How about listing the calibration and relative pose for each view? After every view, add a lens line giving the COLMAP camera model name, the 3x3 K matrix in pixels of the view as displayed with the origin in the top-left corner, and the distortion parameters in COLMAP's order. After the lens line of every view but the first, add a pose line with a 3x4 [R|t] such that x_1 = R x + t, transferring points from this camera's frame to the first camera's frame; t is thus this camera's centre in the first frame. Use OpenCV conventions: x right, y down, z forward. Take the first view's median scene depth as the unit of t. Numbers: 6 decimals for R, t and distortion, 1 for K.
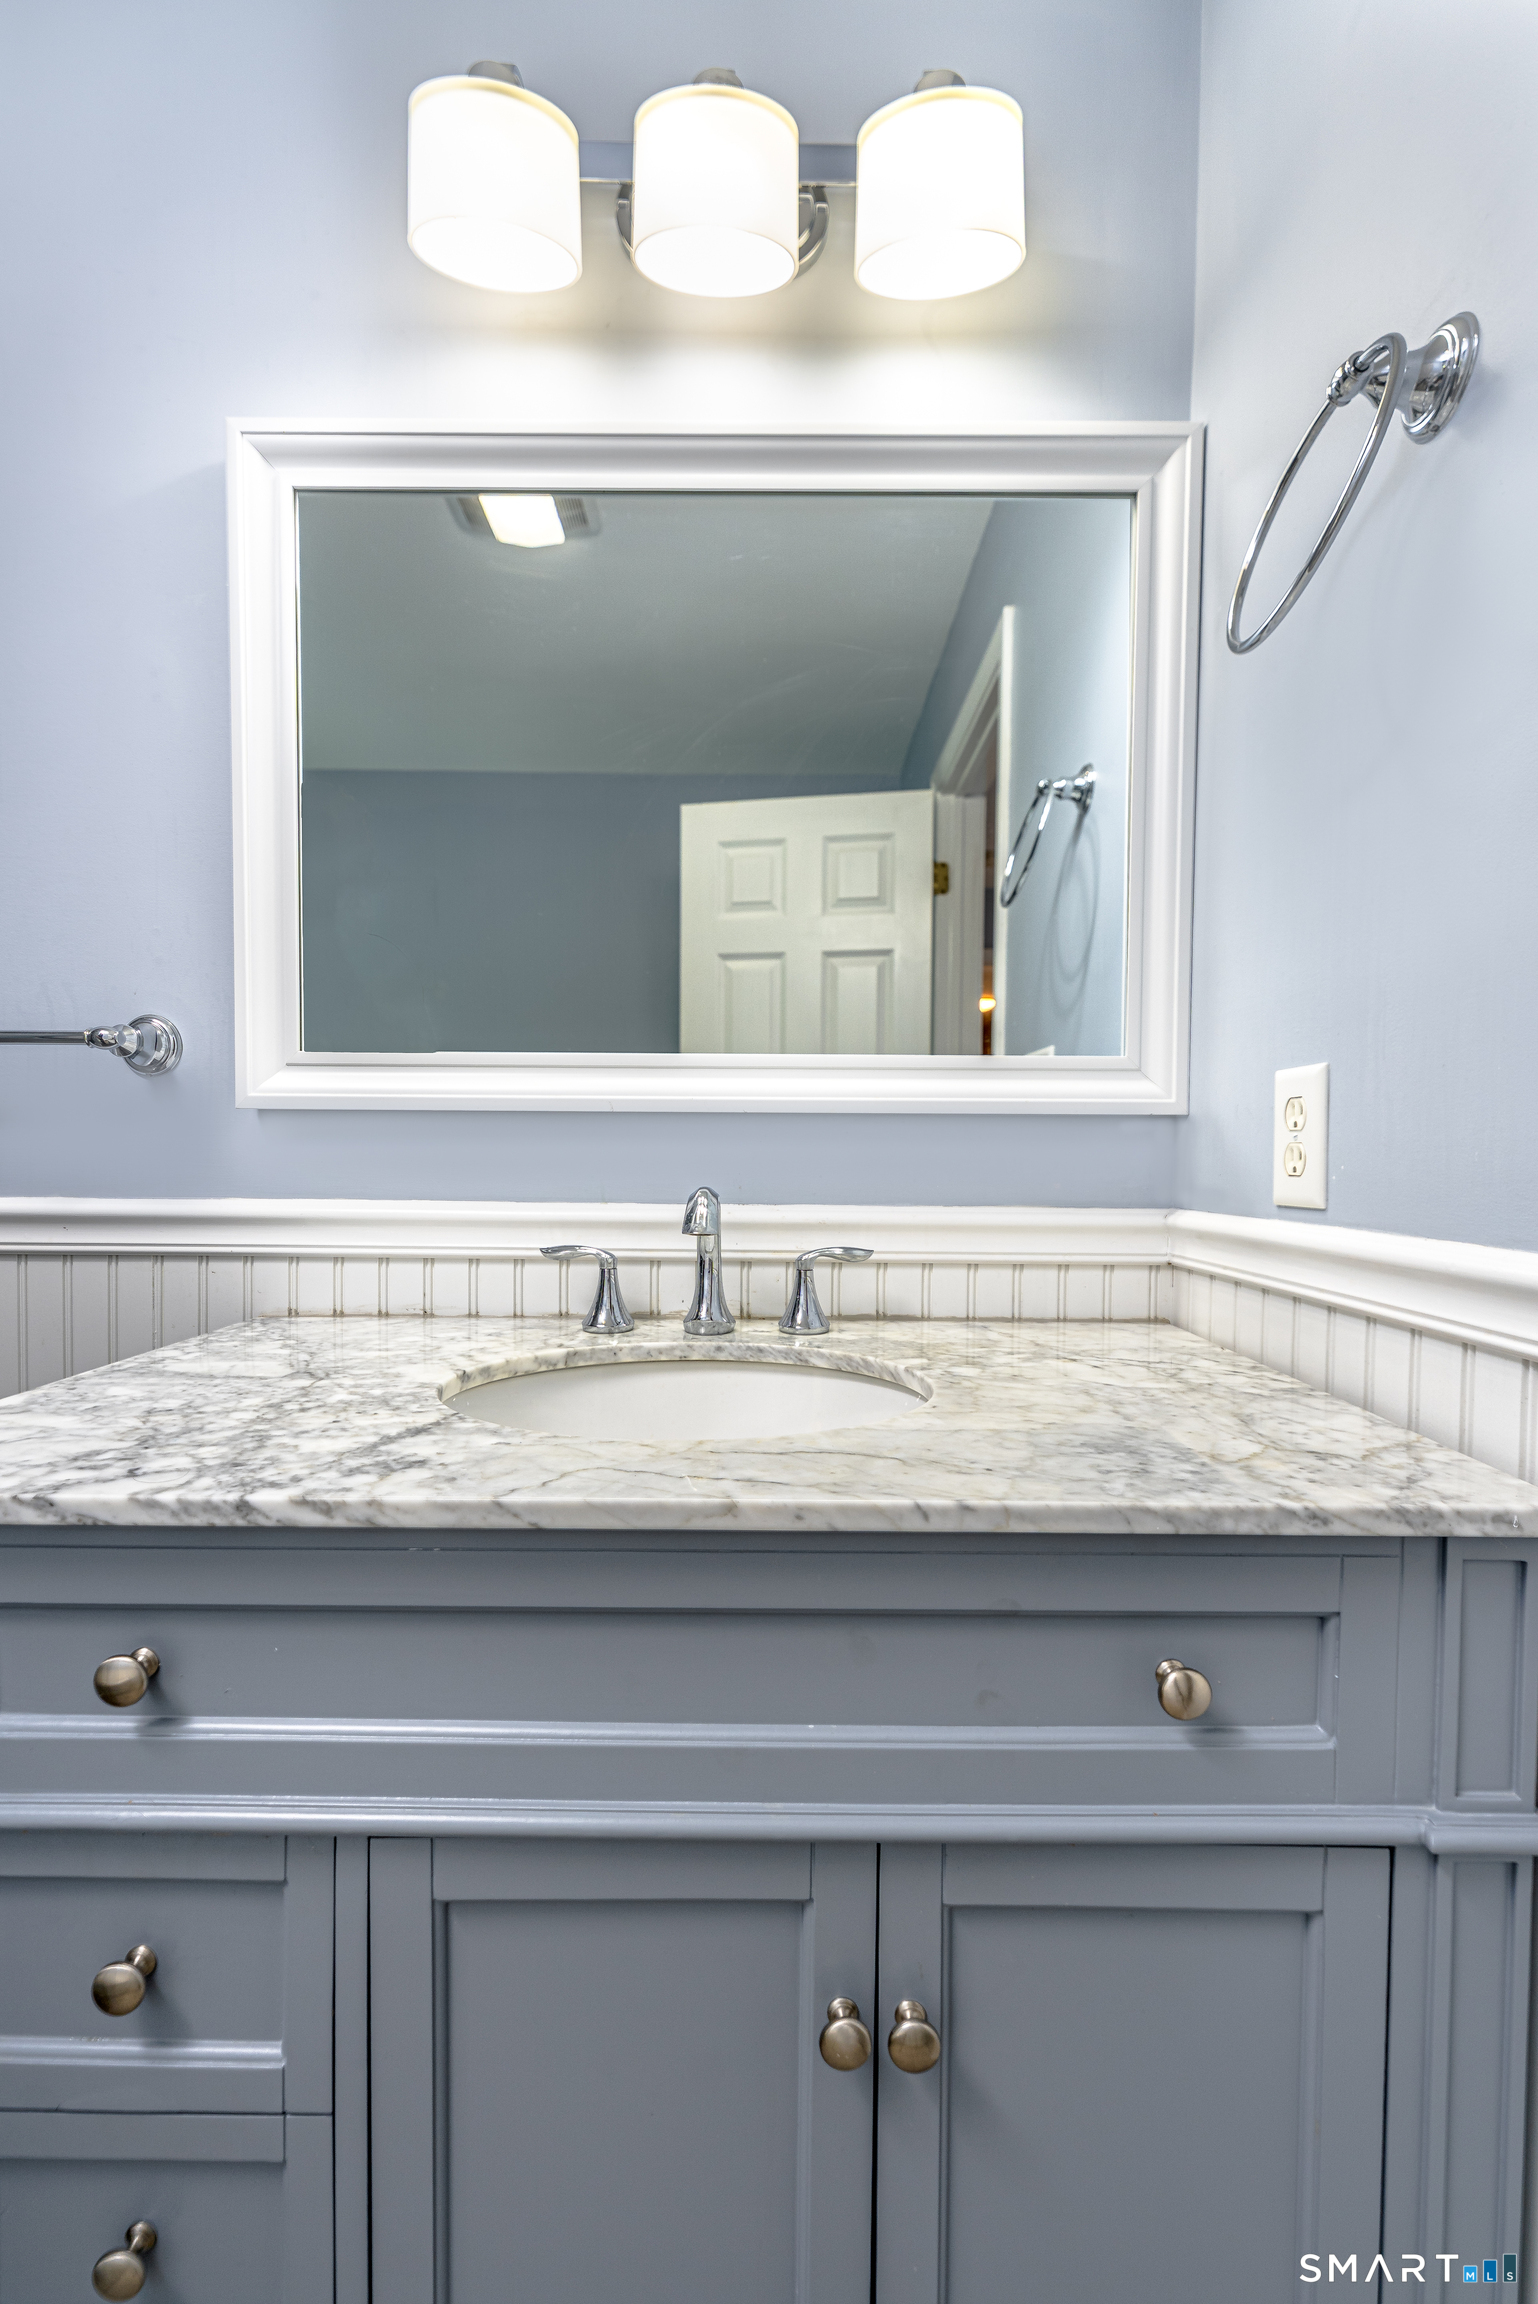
lens RADIAL K [[920.3, 0, 737.5], [0, 920.3, 1189.9], [0, 0, 1]] dist [0.000424, -0.000655]
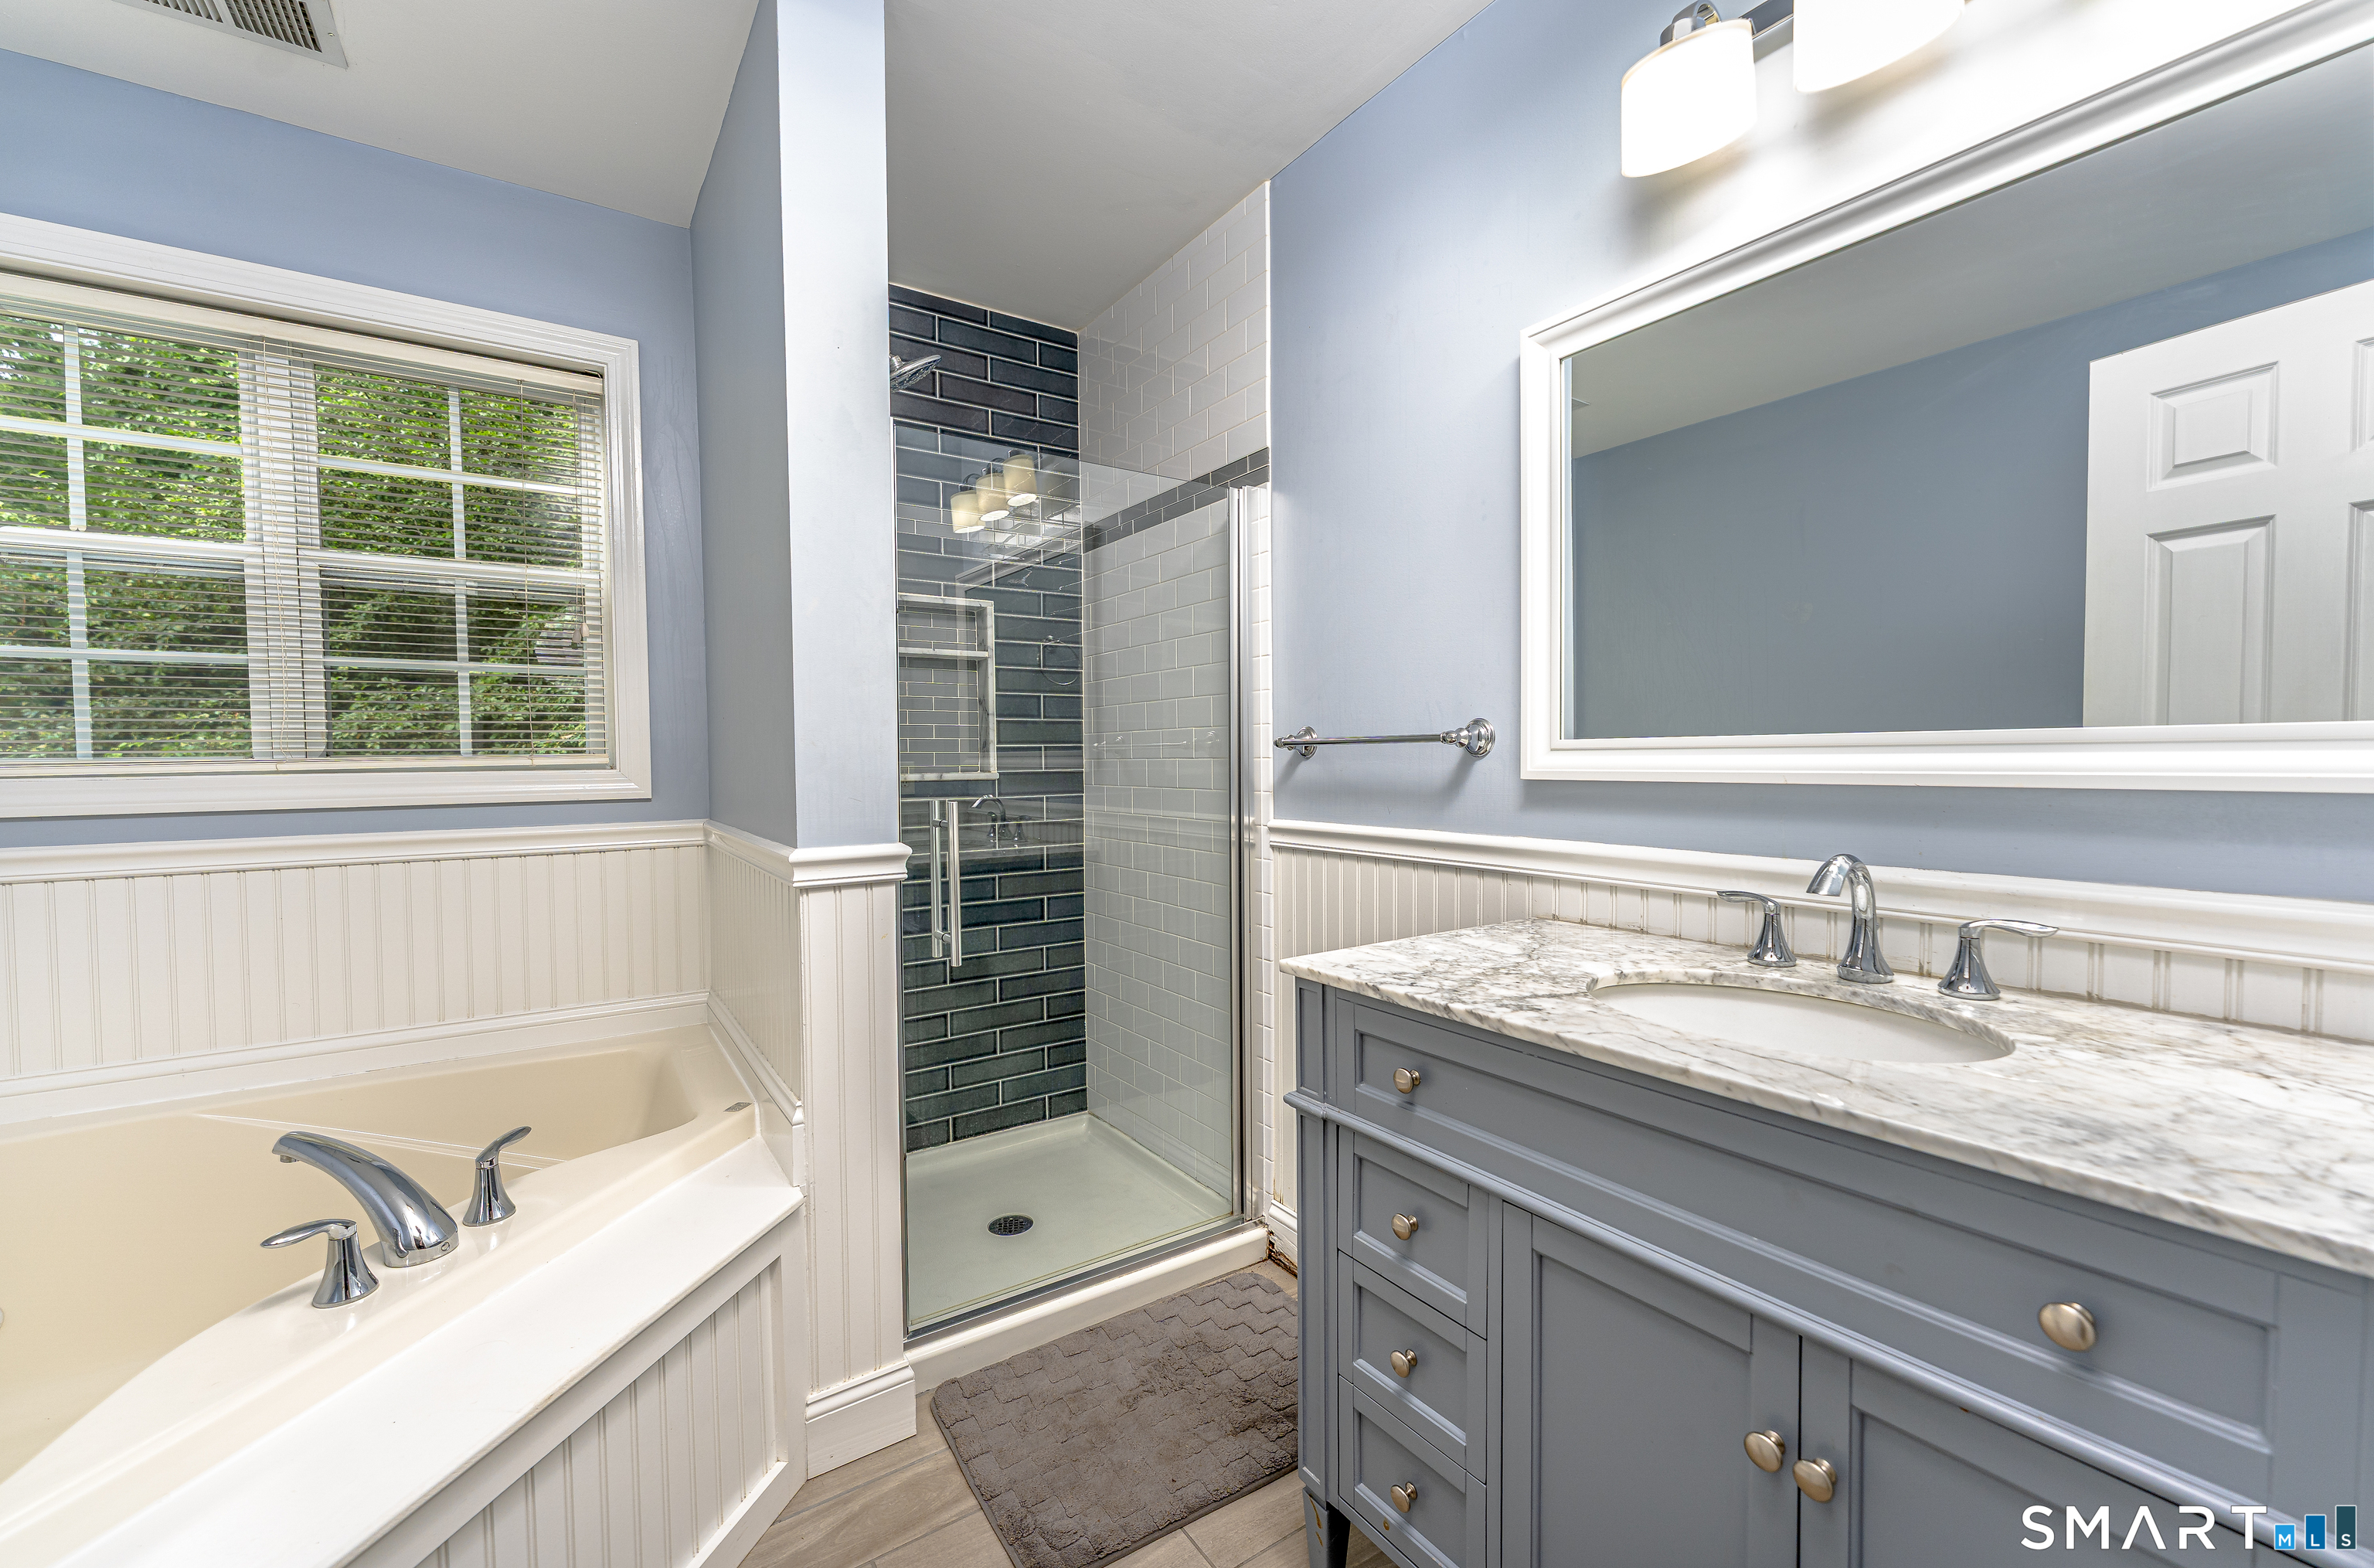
lens RADIAL K [[969.1, 0, 1193.8], [0, 969.1, 788.0], [0, 0, 1]] dist [0.003505, 0.000088]
pose [[0.565947, 0.013995, -0.824323, 0.790380], [-0.012043, 0.999890, 0.008708, -0.135586], [0.824354, 0.004999, 0.566053, -0.591551]]
